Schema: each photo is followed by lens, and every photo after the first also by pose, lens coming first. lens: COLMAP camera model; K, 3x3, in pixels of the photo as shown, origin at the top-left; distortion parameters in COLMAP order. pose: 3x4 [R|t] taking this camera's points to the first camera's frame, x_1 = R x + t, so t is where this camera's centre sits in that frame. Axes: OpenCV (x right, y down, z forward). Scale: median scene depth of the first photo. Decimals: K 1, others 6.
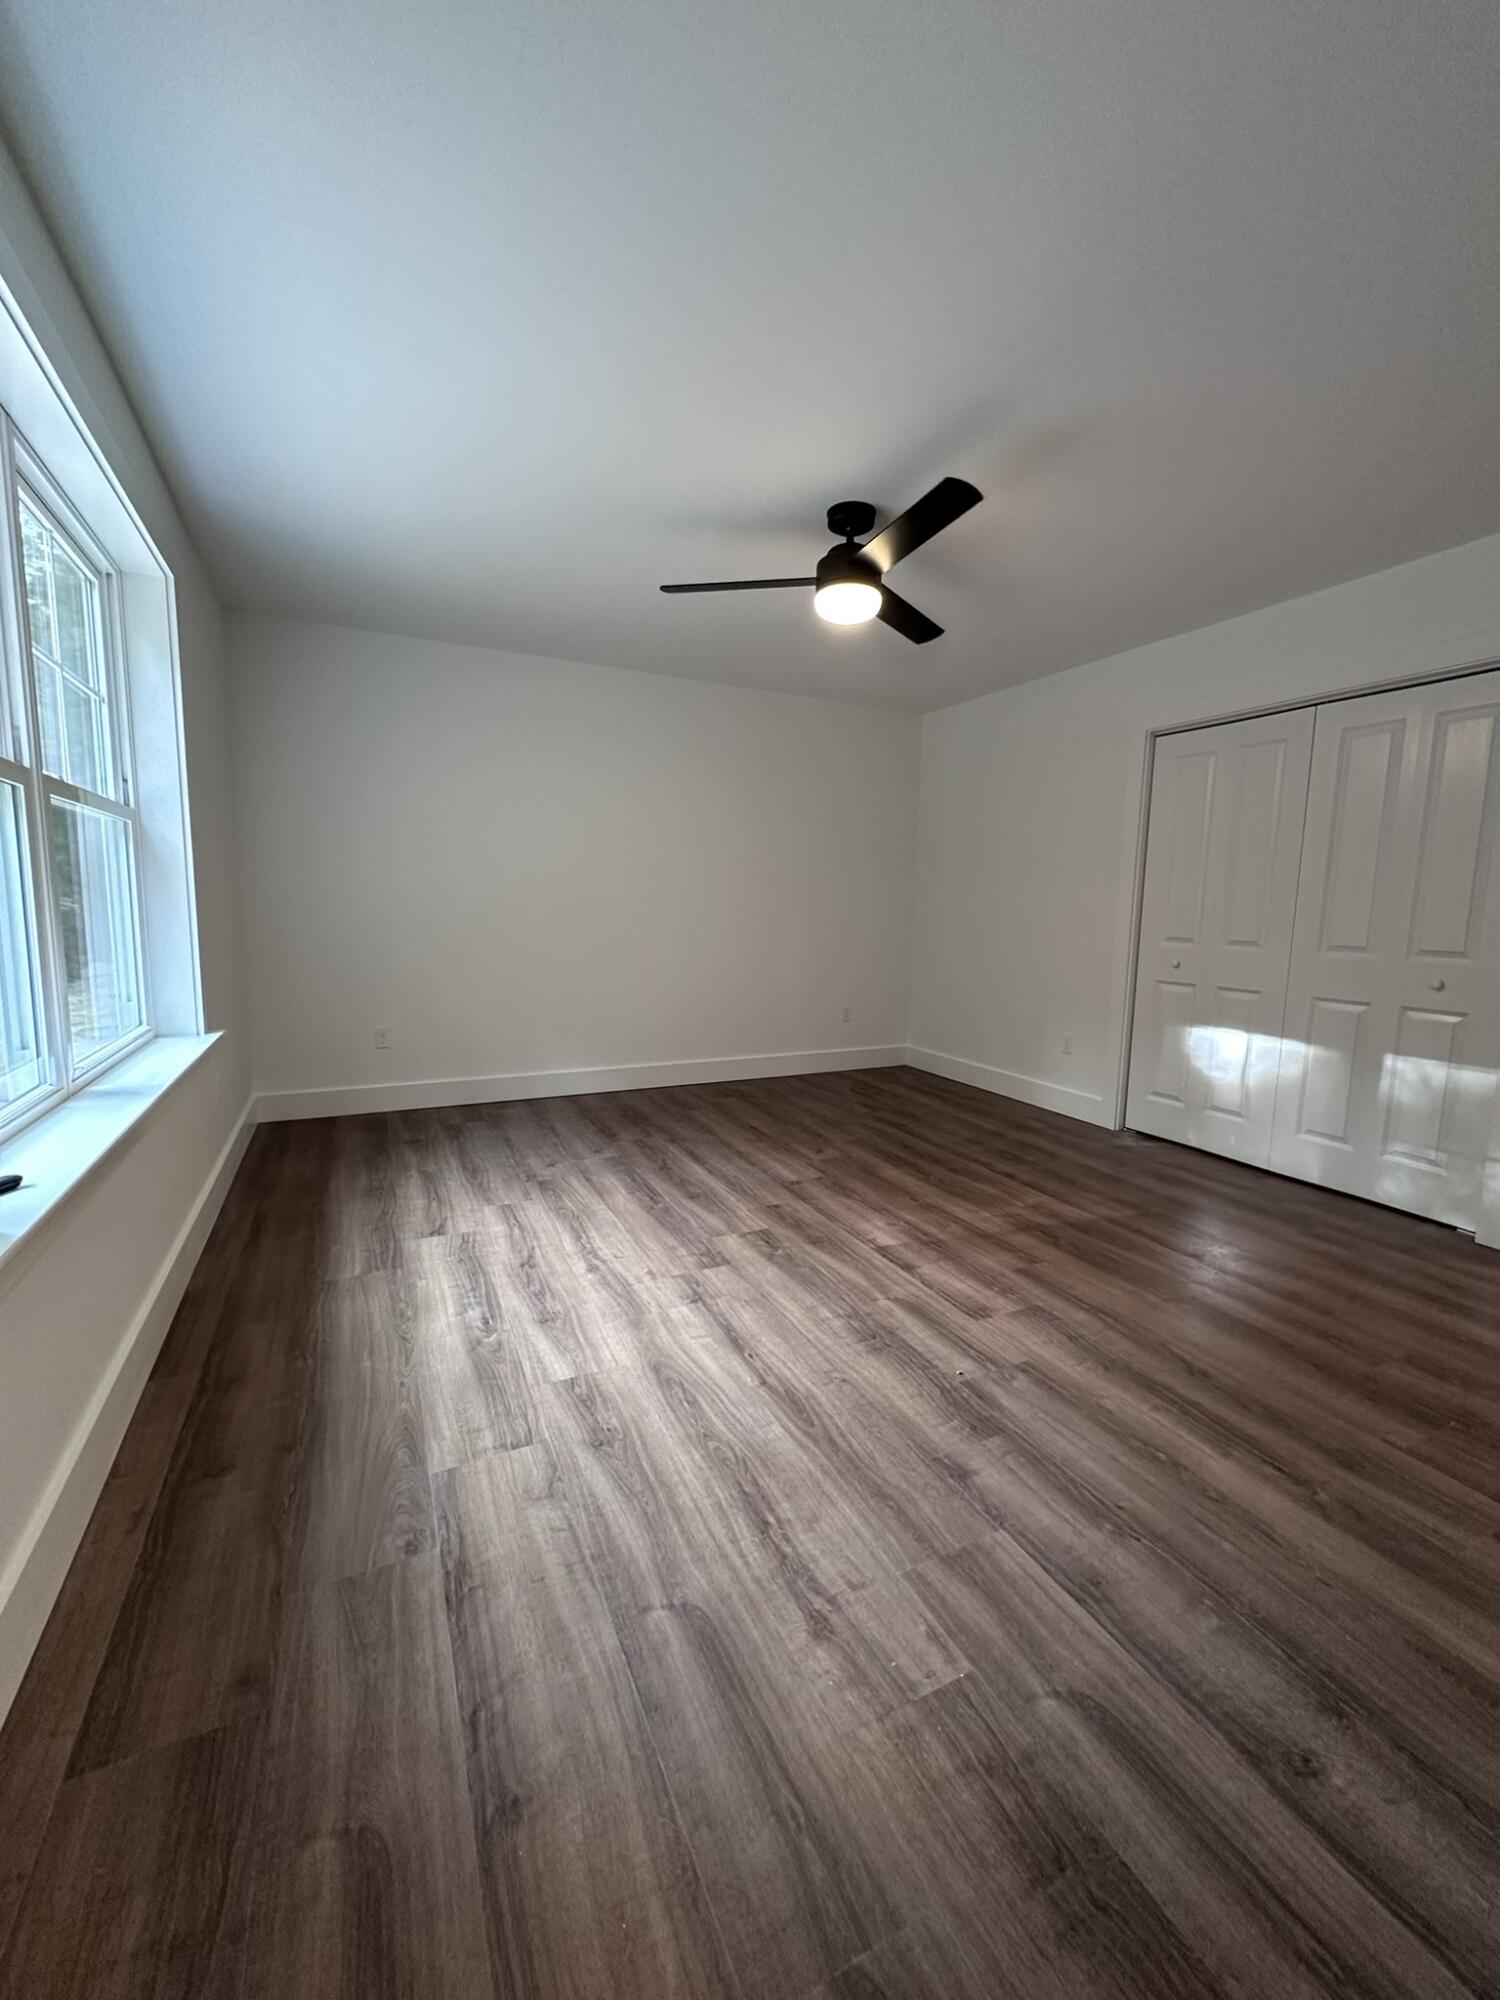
lens RADIAL K [[790.9, 0, 752.1], [0, 790.9, 1015.1], [0, 0, 1]] dist [-0.000623, 0.001424]
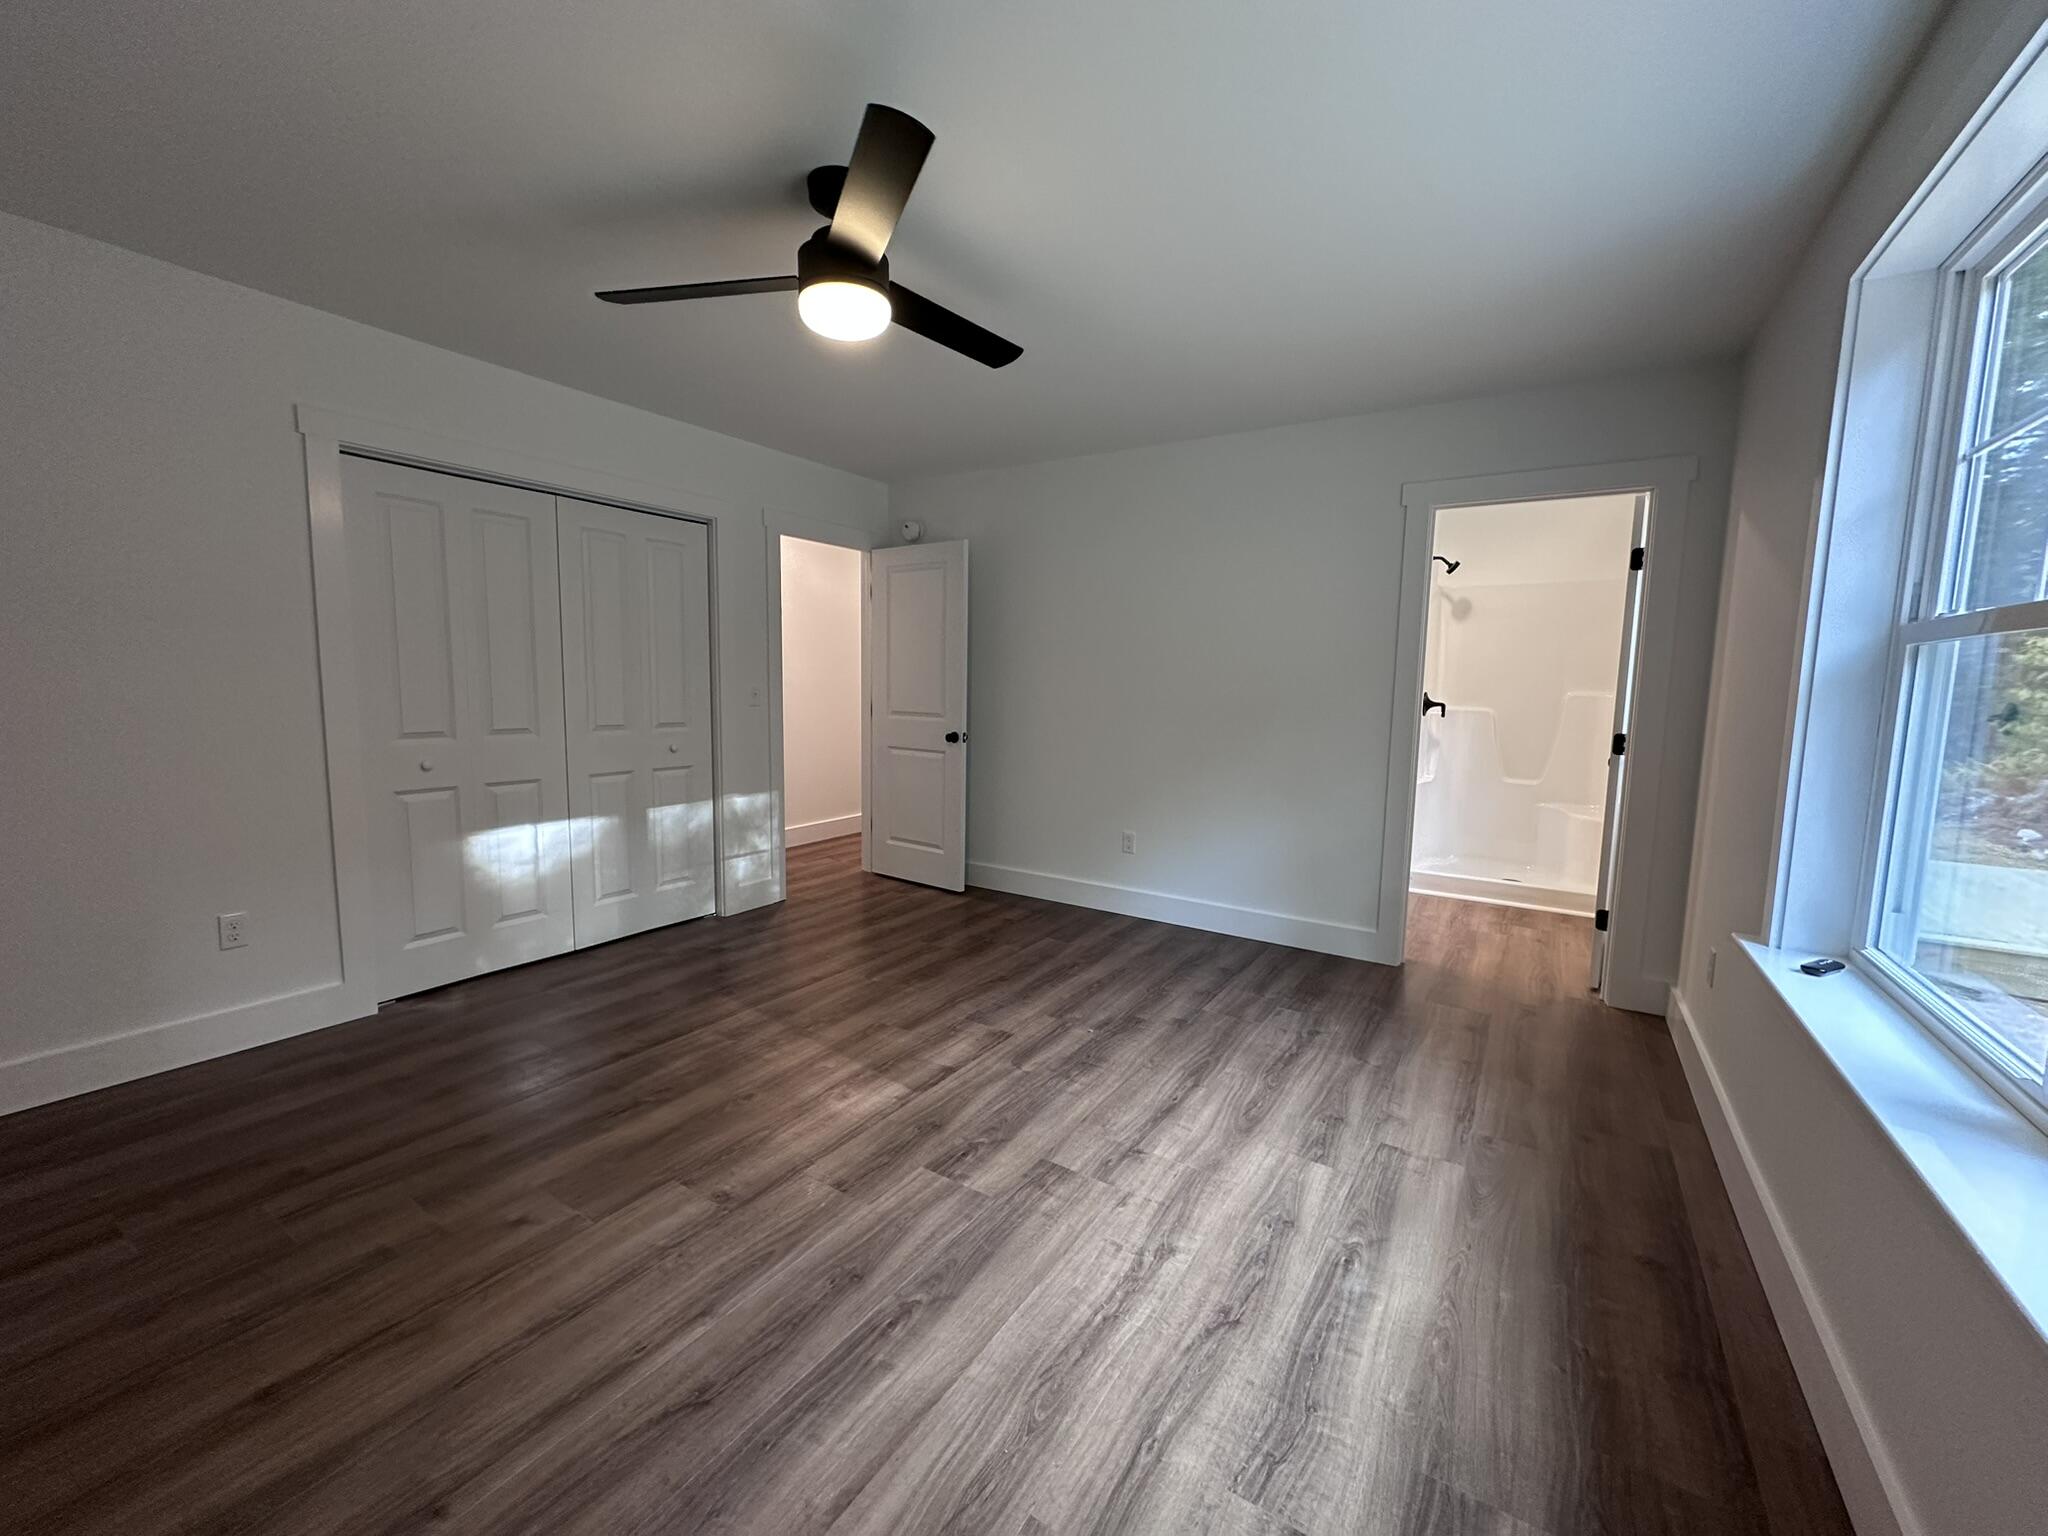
lens RADIAL K [[809.9, 0, 1028.7], [0, 809.9, 756.5], [0, 0, 1]] dist [-0.000623, 0.001424]
pose [[-0.516656, -0.109239, 0.849195, -0.727558], [0.091978, 0.979006, 0.181898, -0.264751], [-0.851238, 0.172086, -0.495762, 1.430801]]
